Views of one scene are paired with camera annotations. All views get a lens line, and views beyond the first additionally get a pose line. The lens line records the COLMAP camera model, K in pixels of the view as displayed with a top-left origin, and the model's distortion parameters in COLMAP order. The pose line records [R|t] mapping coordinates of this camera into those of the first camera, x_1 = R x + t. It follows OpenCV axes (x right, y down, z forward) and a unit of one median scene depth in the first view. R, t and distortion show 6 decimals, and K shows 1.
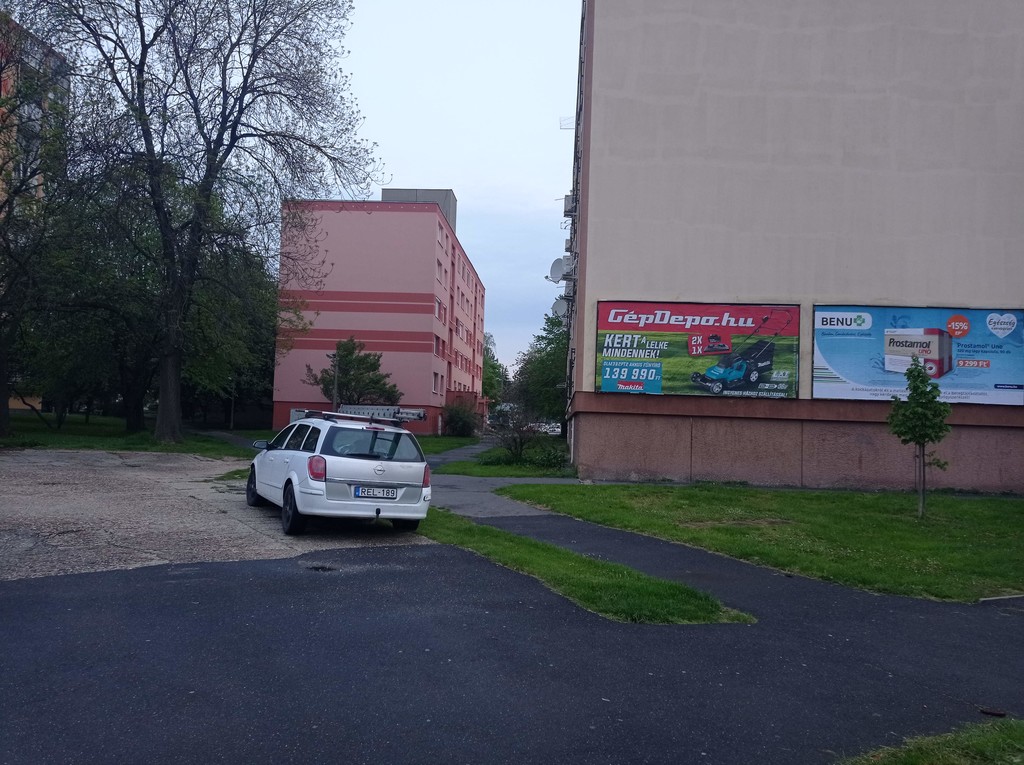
lens RADIAL K [[754.8, 0, 511.3], [0, 754.8, 381.0], [0, 0, 1]] dist [0.094808, -0.118439]
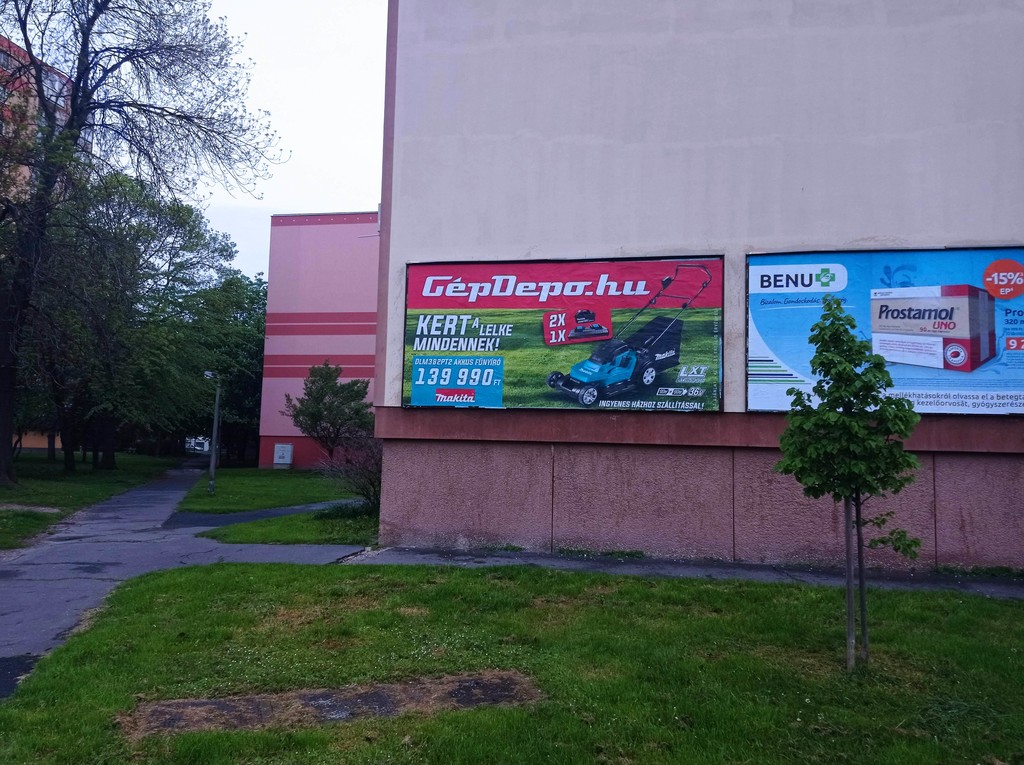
lens RADIAL K [[754.8, 0, 512.8], [0, 754.8, 384.7], [0, 0, 1]] dist [0.094808, -0.118439]
pose [[0.992174, -0.020759, -0.123125, 0.281939], [0.015786, 0.999025, -0.041230, 0.023575], [0.123861, 0.038964, 0.991534, 0.384472]]
